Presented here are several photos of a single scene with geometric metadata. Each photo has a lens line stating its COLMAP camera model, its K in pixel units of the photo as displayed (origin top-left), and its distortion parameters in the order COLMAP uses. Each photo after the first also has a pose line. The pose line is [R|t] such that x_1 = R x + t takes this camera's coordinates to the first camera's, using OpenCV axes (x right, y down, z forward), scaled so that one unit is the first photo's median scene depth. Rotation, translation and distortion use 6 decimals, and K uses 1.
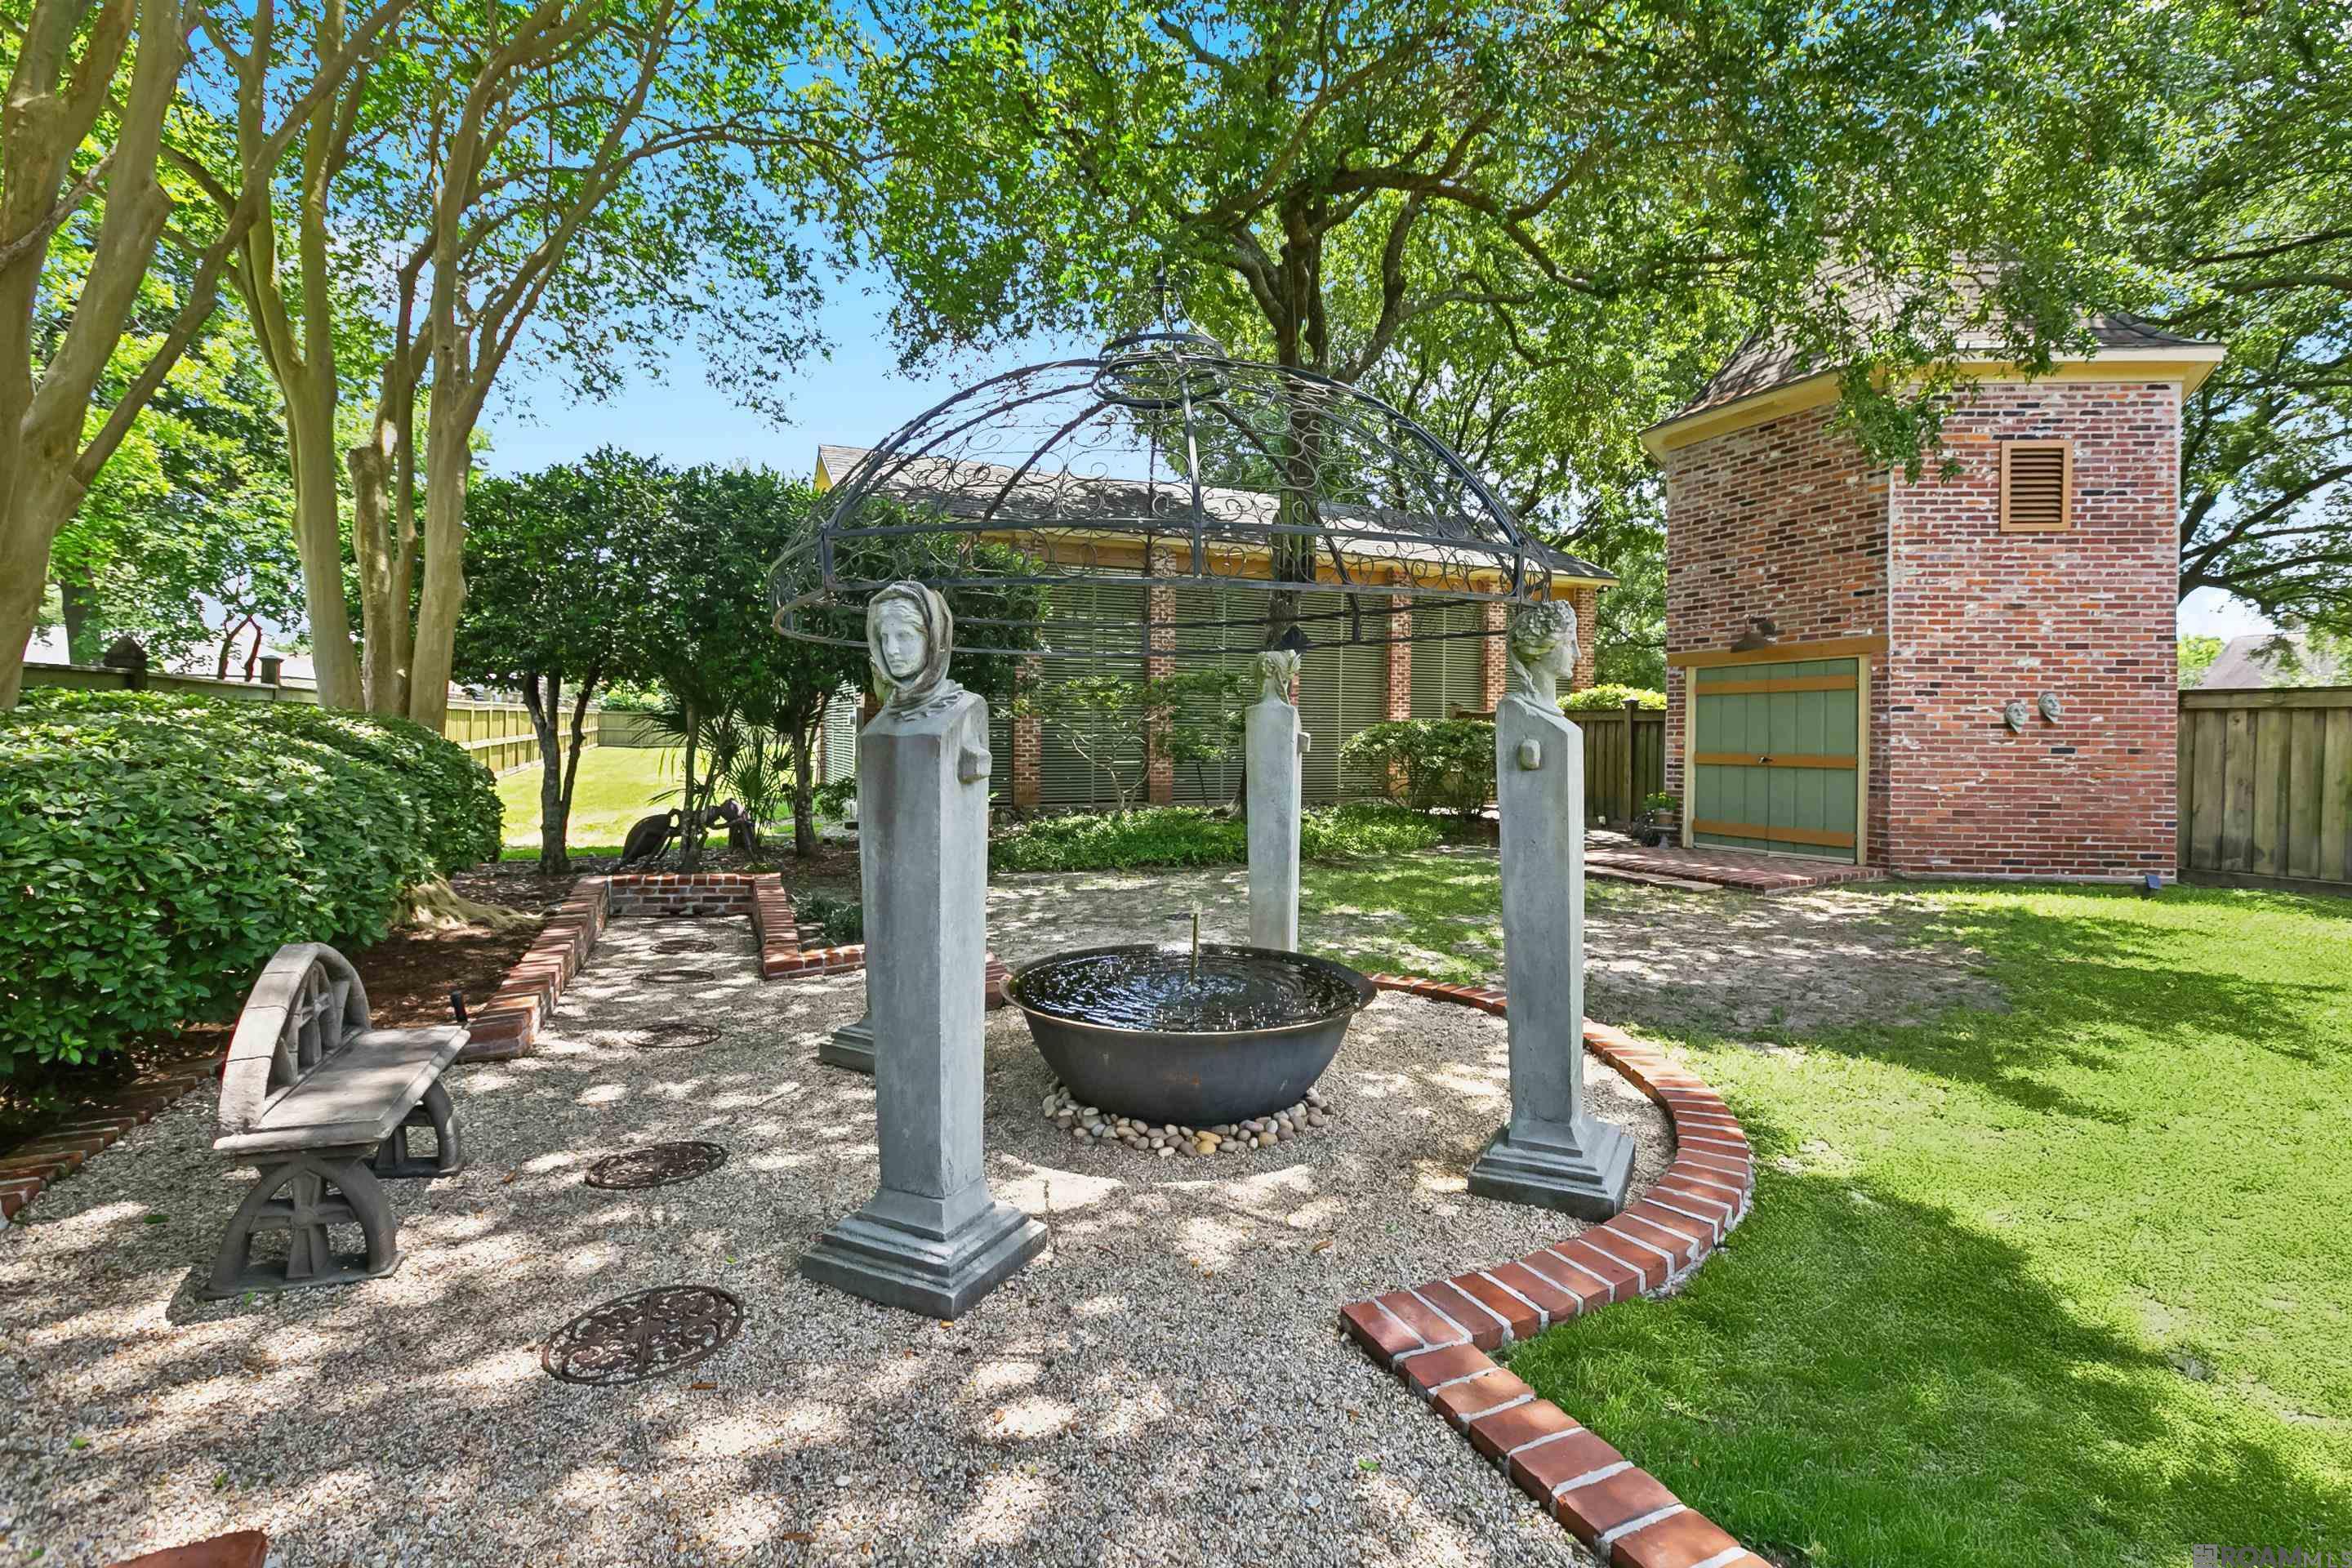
lens RADIAL K [[1062.5, 0, 1182.2], [0, 1062.5, 747.6], [0, 0, 1]] dist [0.020202, -0.000086]
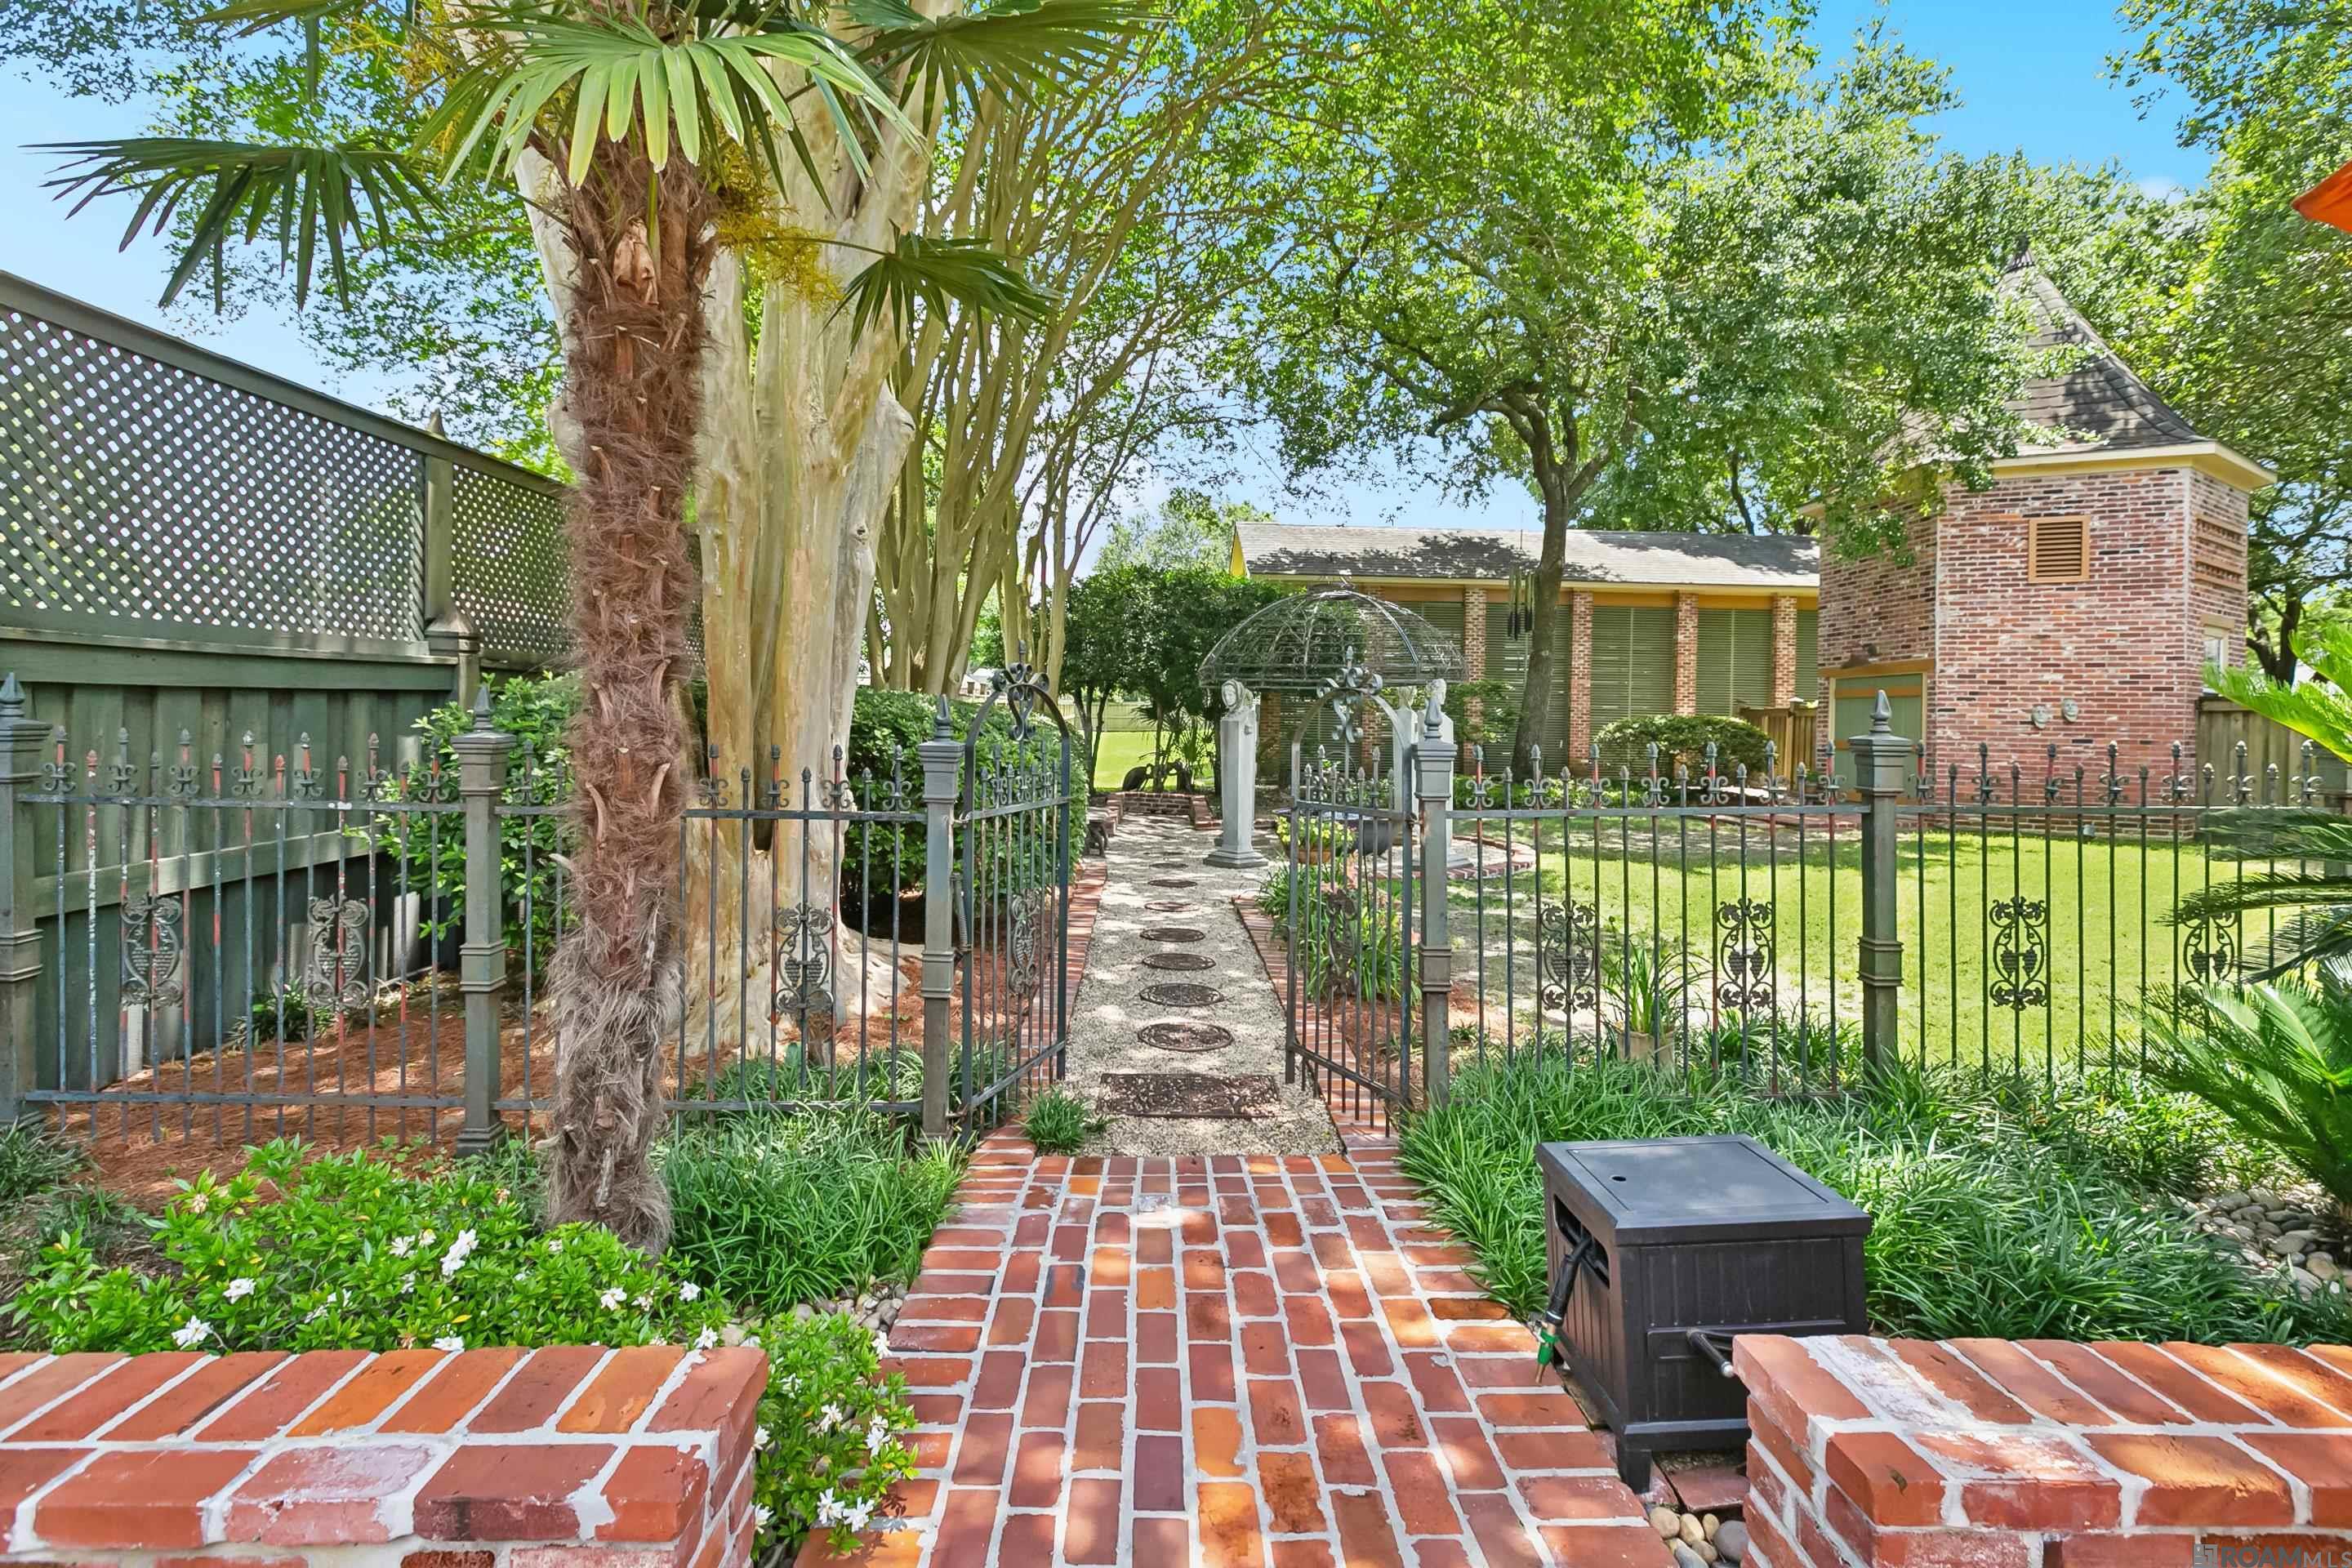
lens RADIAL K [[1062.5, 0, 1182.2], [0, 1062.5, 747.6], [0, 0, 1]] dist [0.020202, -0.000086]
pose [[0.925199, 0.018193, -0.379045, 0.275673], [-0.014574, 0.999817, 0.012416, 0.010468], [0.379201, -0.005963, 0.925295, -0.697667]]
